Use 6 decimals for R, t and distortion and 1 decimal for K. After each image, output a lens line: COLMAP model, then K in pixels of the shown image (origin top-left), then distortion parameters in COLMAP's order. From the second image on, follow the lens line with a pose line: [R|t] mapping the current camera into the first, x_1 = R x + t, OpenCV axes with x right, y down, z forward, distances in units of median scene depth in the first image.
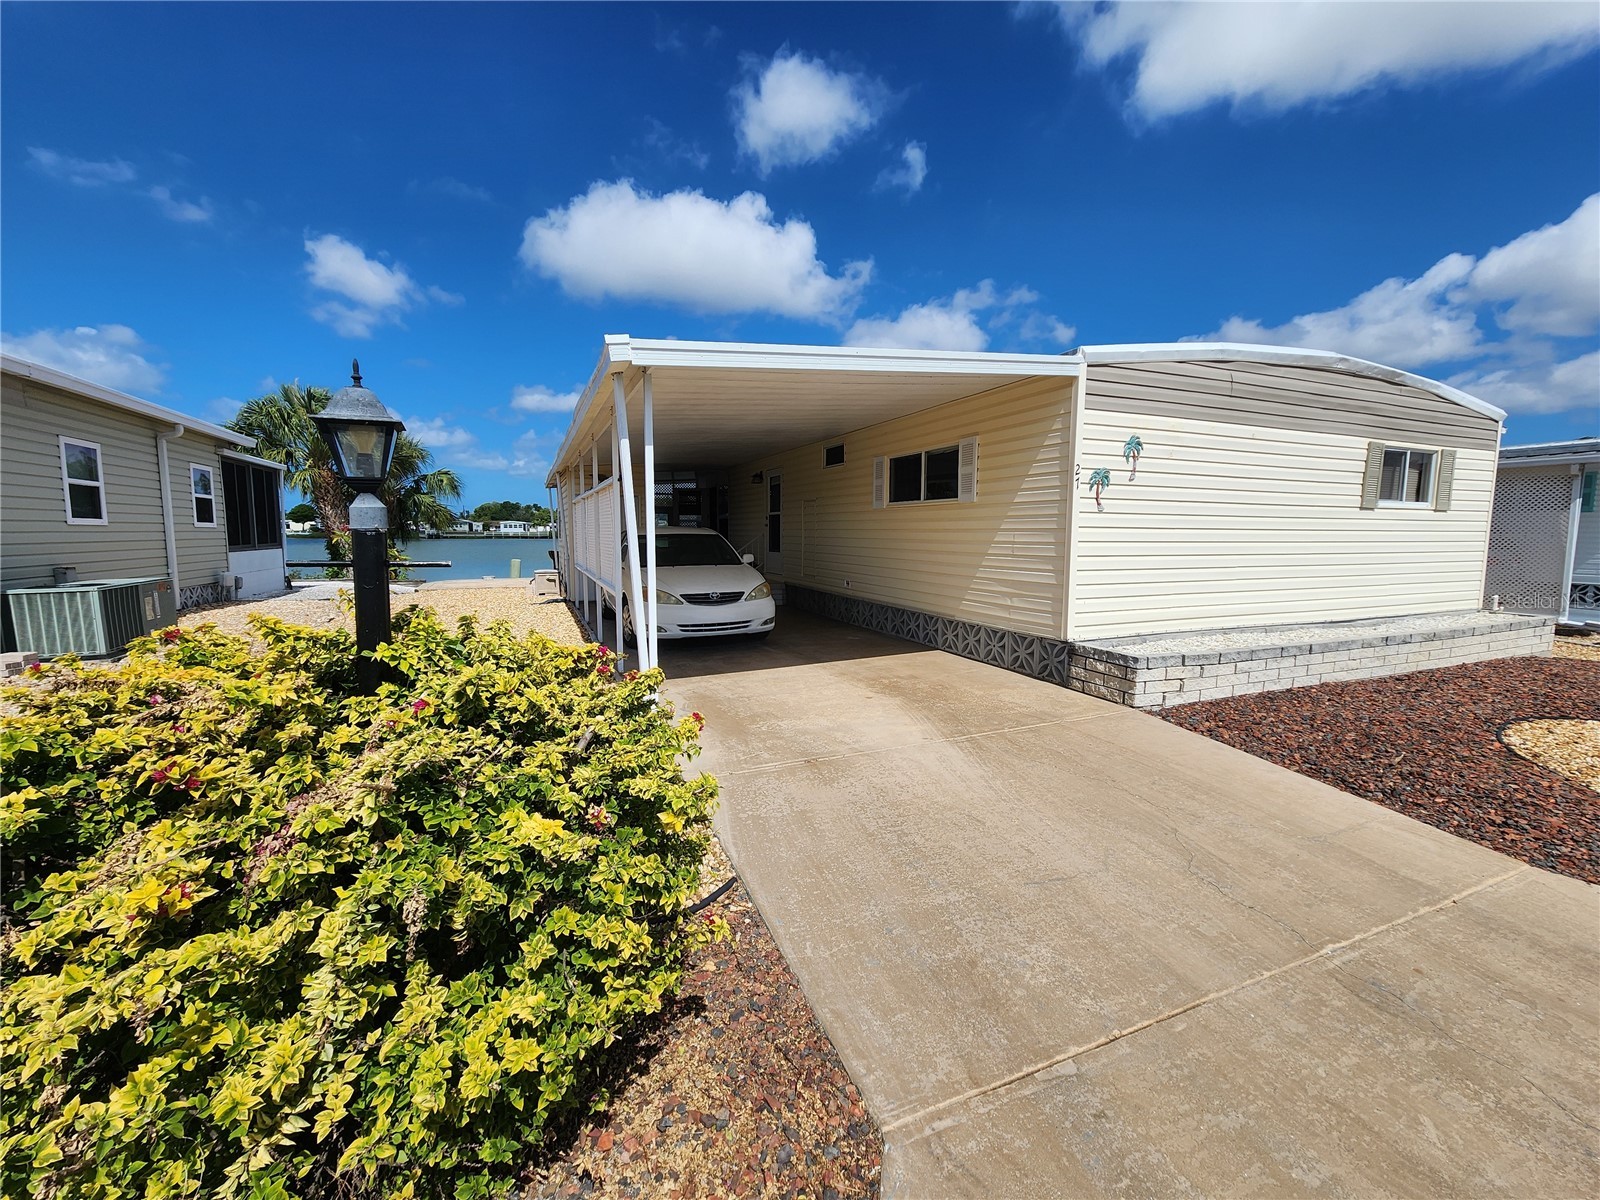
lens RADIAL K [[658.6, 0, 801.1], [0, 658.6, 600.3], [0, 0, 1]] dist [0.000049, 0.000784]
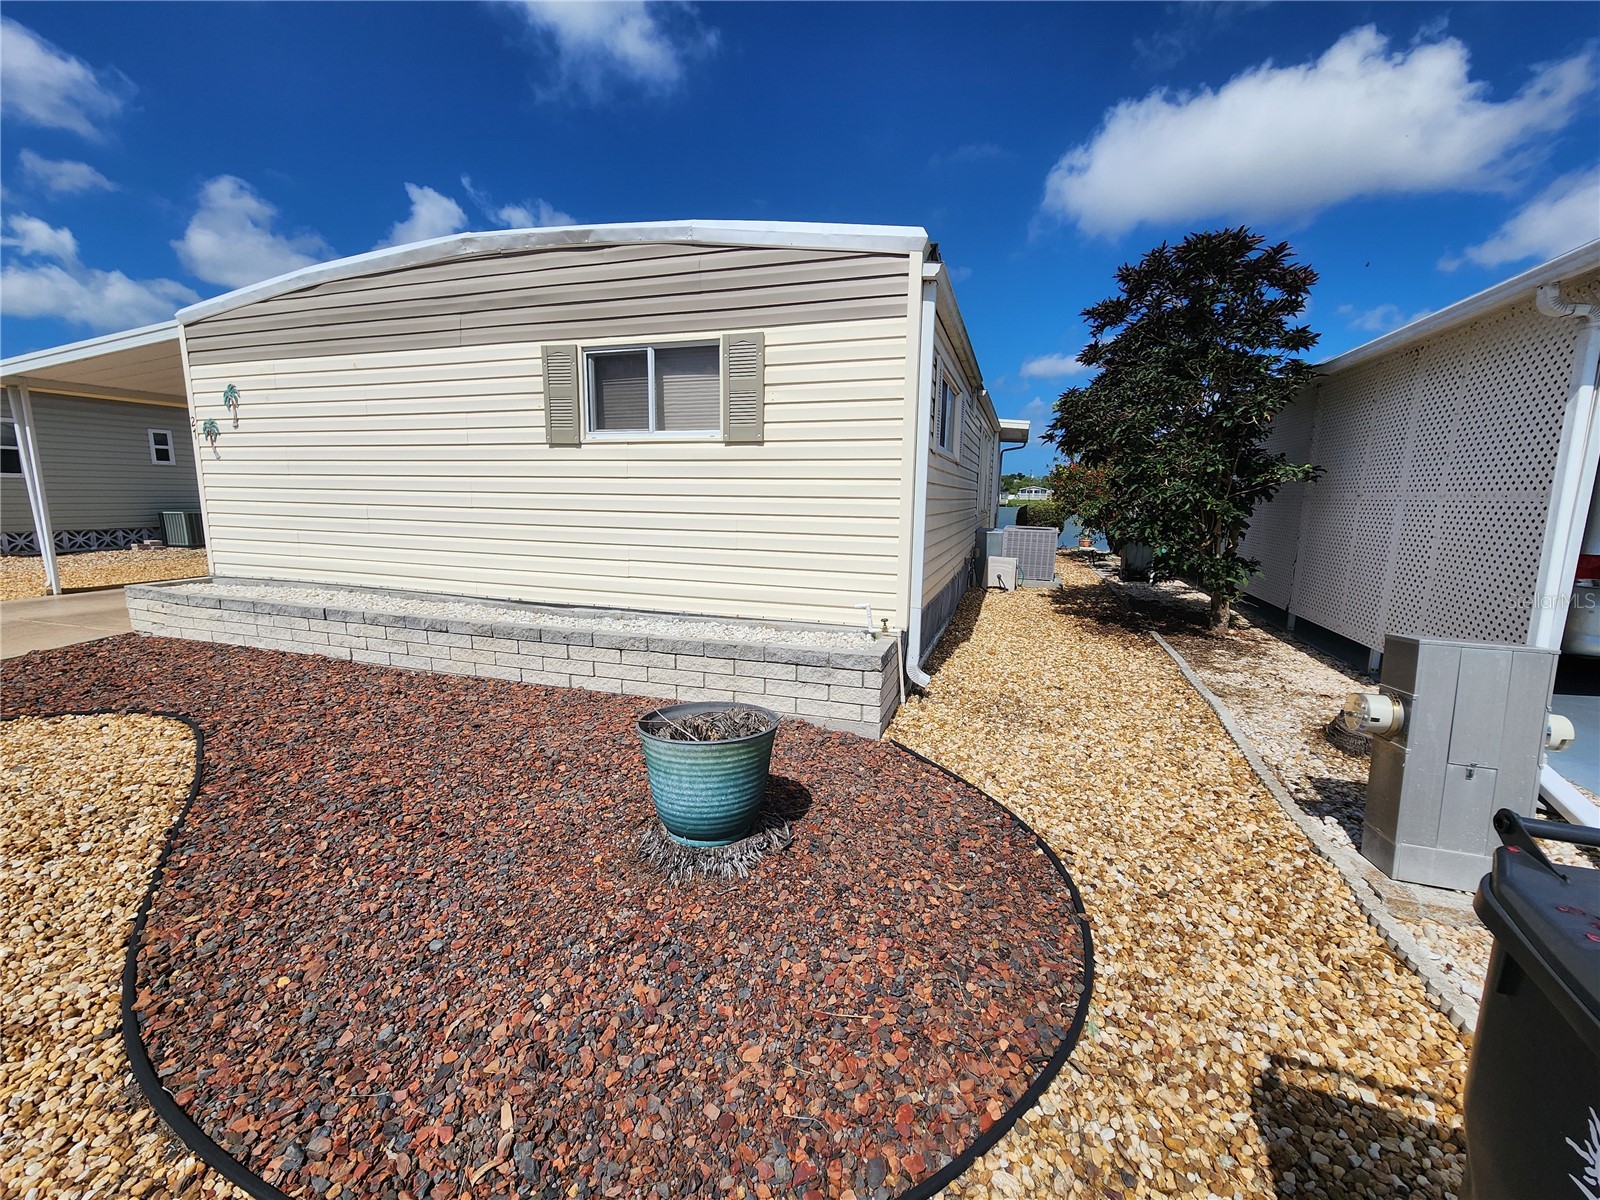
lens RADIAL K [[658.6, 0, 799.6], [0, 658.6, 597.3], [0, 0, 1]] dist [0.000049, 0.000784]
pose [[0.742026, 0.118503, -0.659814, 1.908417], [-0.075496, 0.992762, 0.093399, -0.080256], [0.666107, -0.019491, 0.745602, 0.813955]]
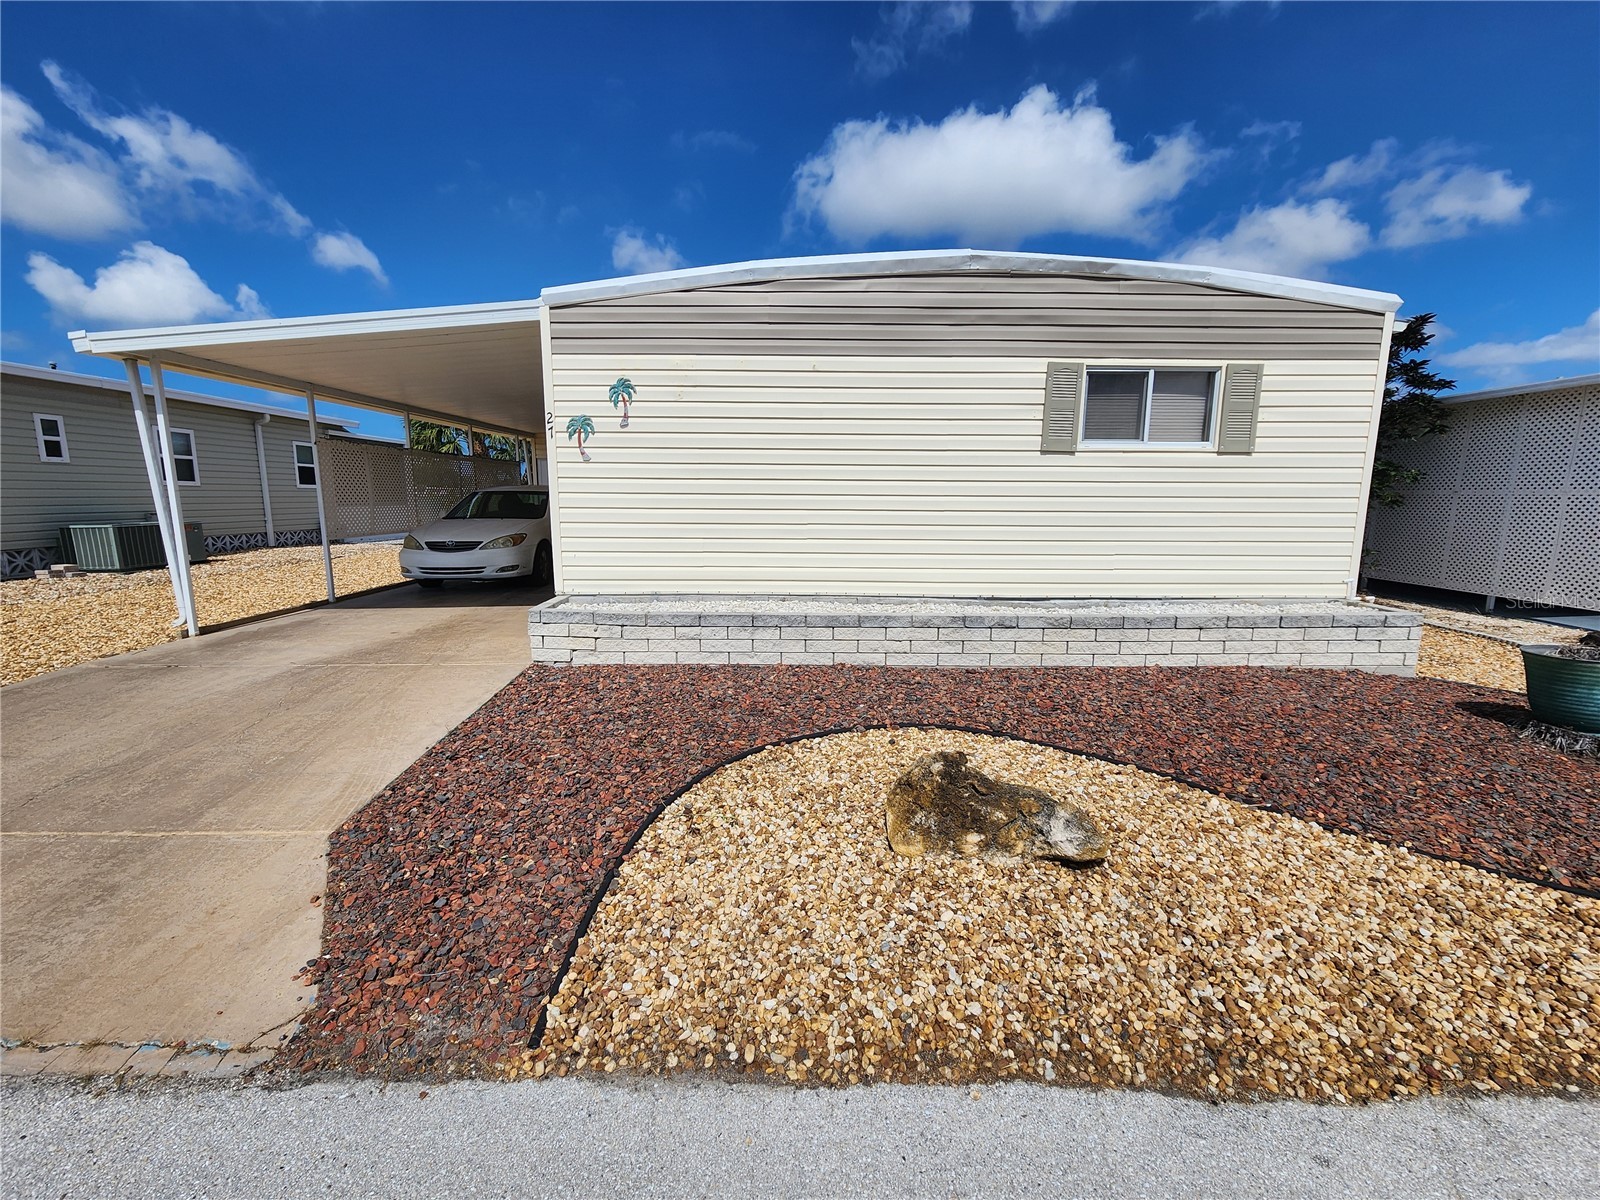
lens RADIAL K [[658.6, 0, 800.2], [0, 658.6, 599.5], [0, 0, 1]] dist [0.000049, 0.000784]
pose [[0.918472, 0.075891, -0.388136, 1.125693], [-0.043432, 0.994835, 0.091740, -0.033777], [0.393094, -0.067403, 0.917025, 0.217337]]
